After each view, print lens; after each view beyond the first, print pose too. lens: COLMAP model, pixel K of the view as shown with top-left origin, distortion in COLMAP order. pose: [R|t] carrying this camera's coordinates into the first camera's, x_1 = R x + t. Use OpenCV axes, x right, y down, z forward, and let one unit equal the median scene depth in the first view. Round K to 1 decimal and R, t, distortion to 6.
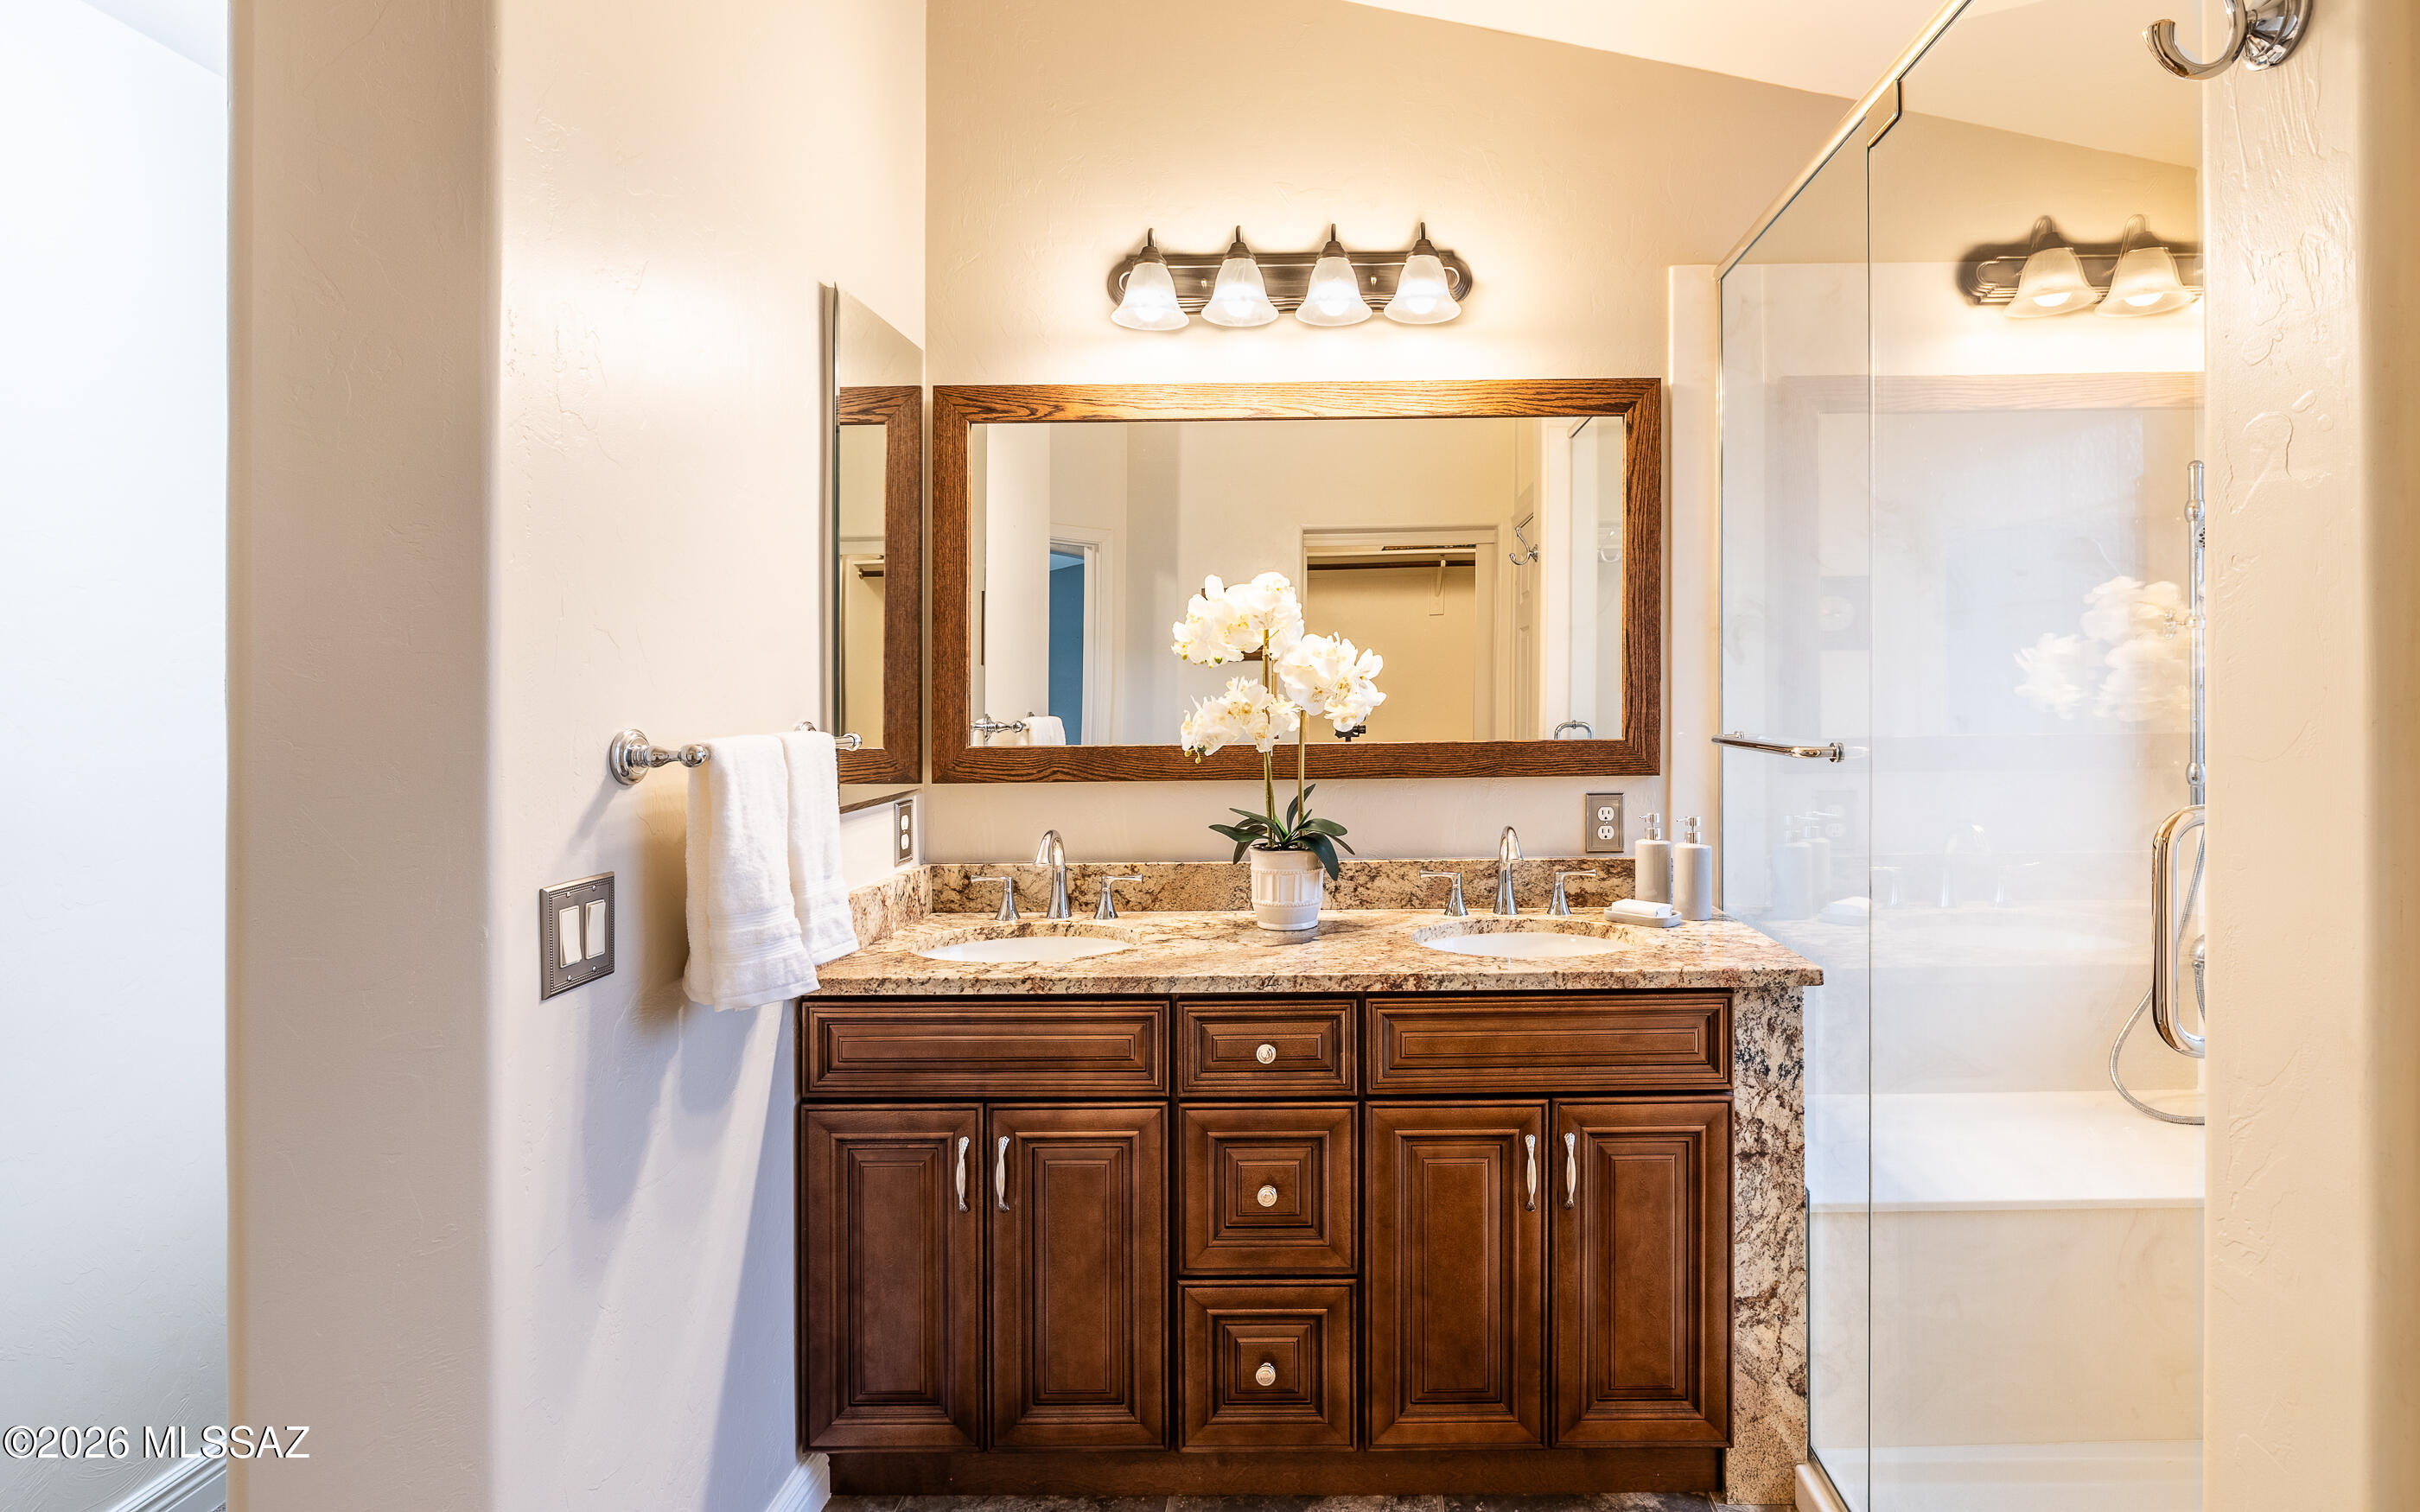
lens RADIAL K [[1054.9, 0, 1217.3], [0, 1054.9, 699.1], [0, 0, 1]] dist [-0.002889, 0.000223]
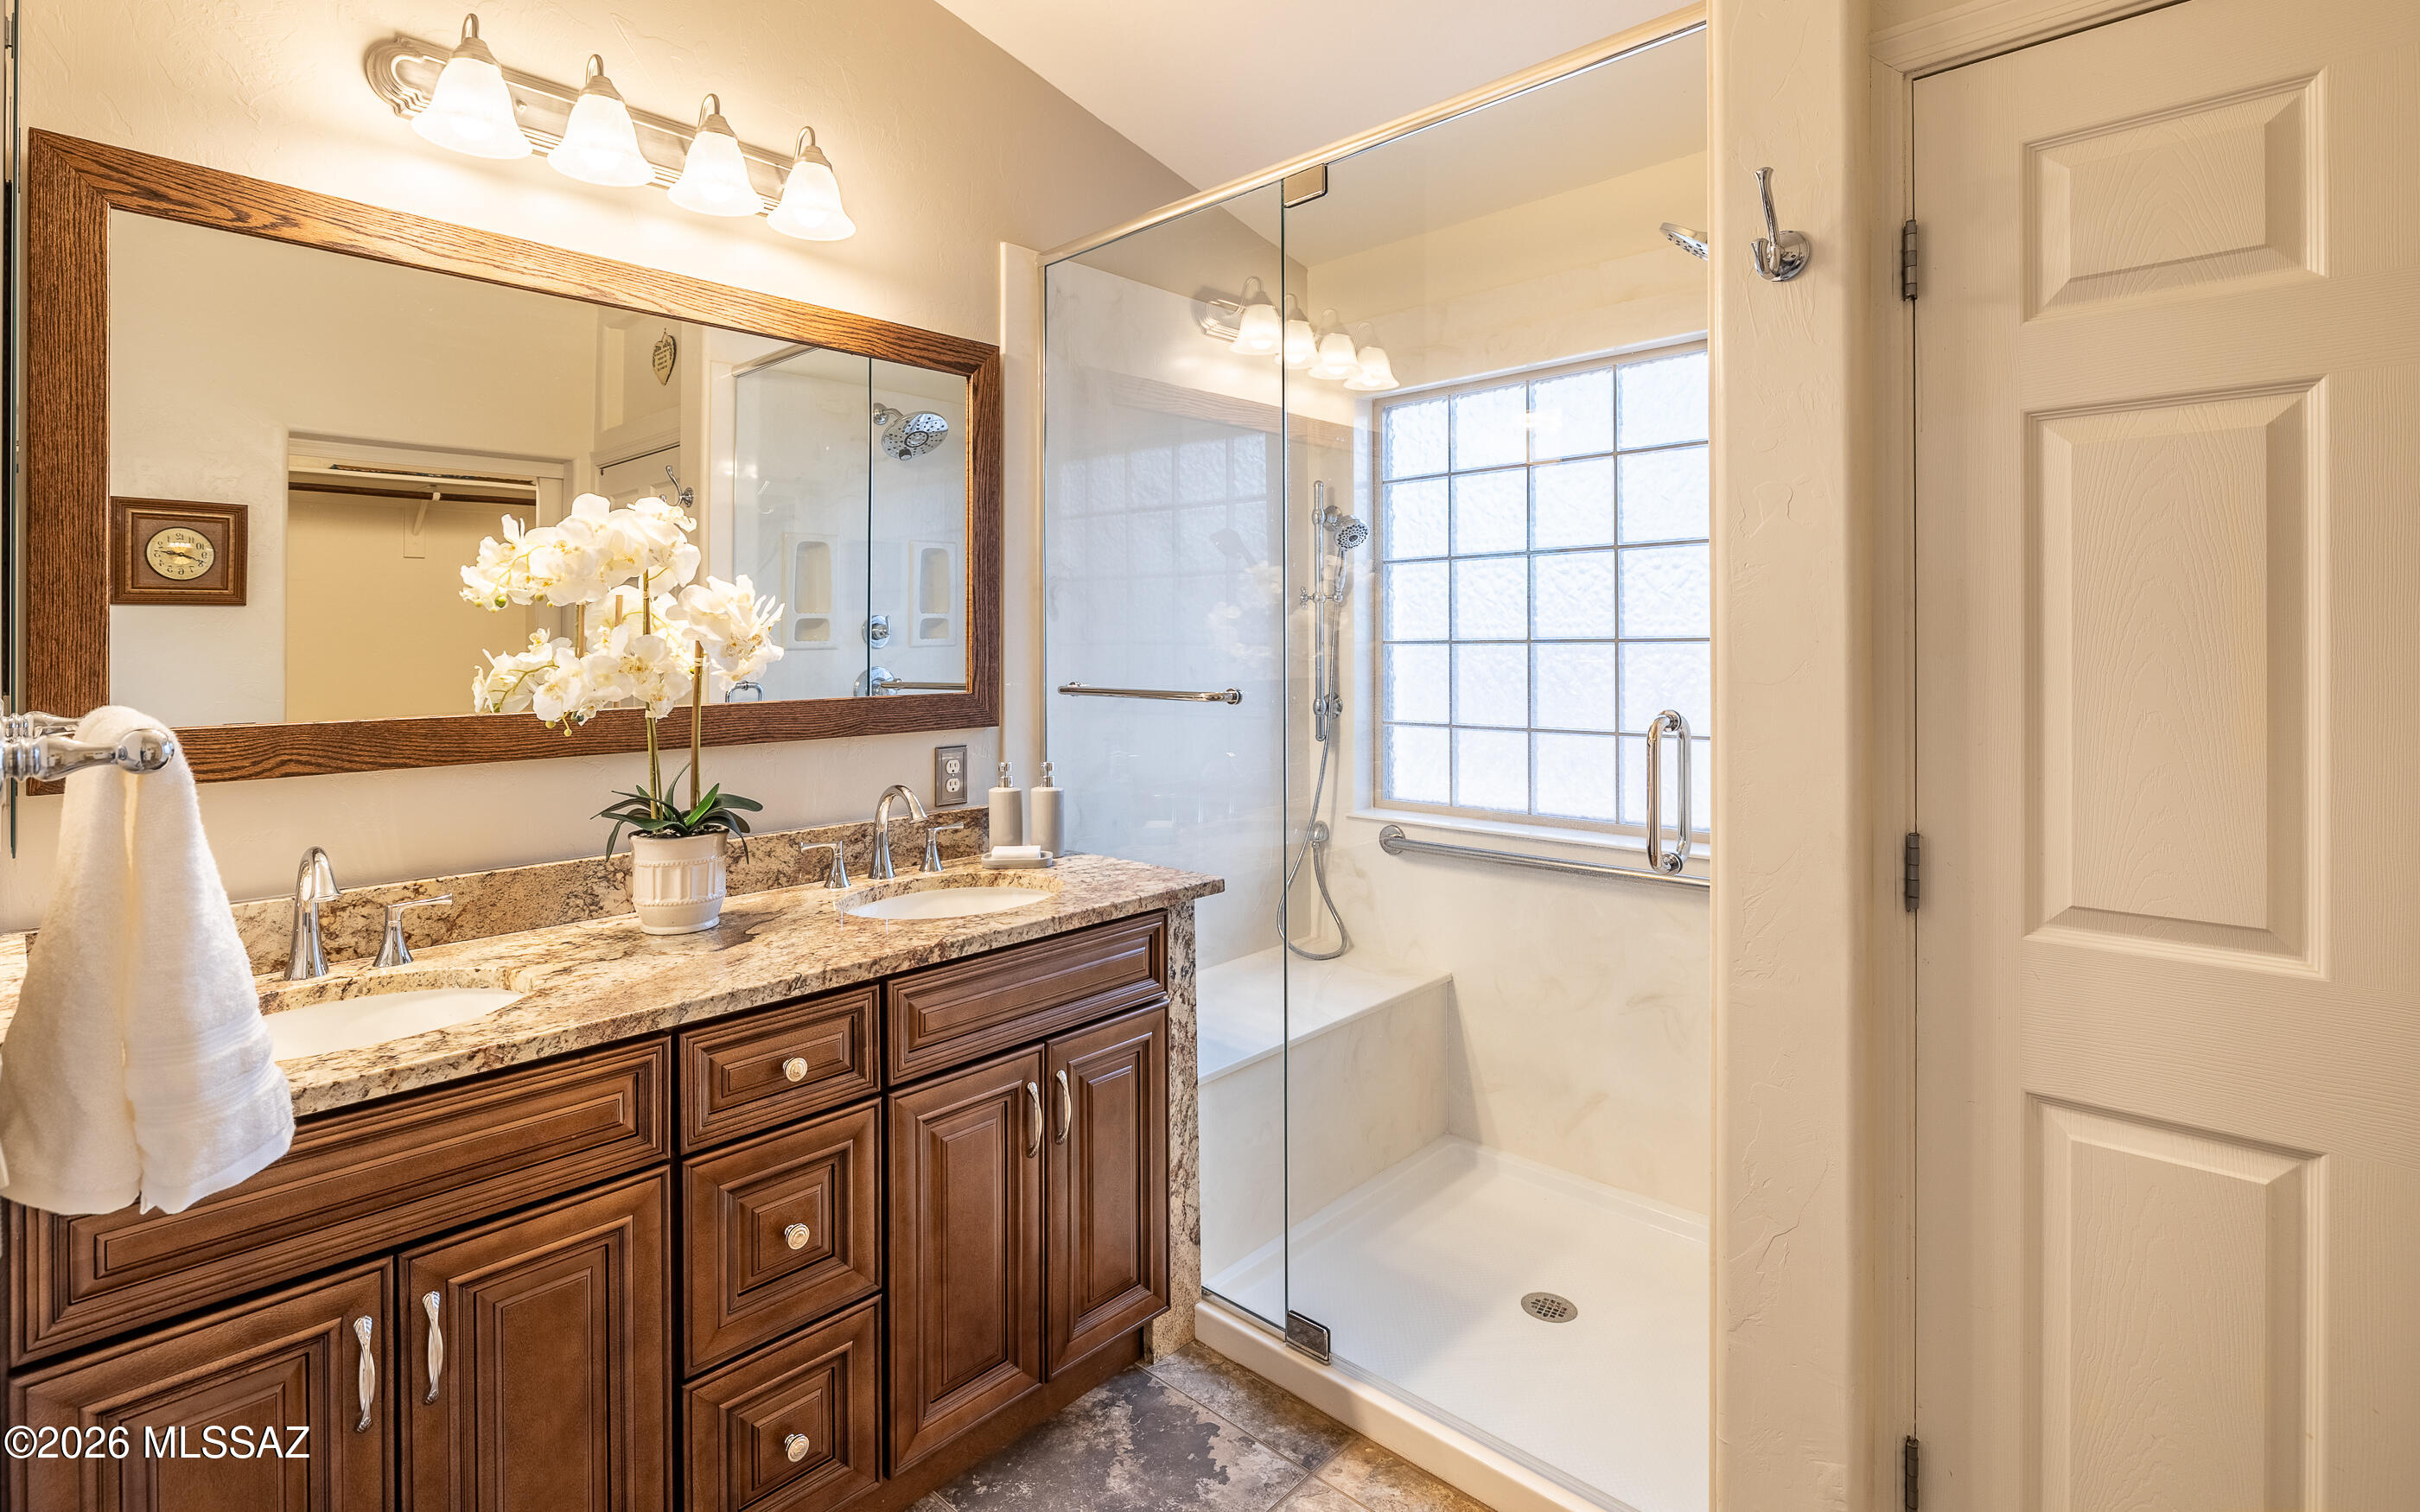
lens RADIAL K [[1103.2, 0, 1145.6], [0, 1103.2, 663.5], [0, 0, 1]] dist [-0.002361, 0.000074]
pose [[0.718548, -0.006842, 0.695443, -0.351637], [0.004134, 0.999976, 0.005566, 0.006409], [-0.695465, -0.001125, 0.718559, 0.162998]]
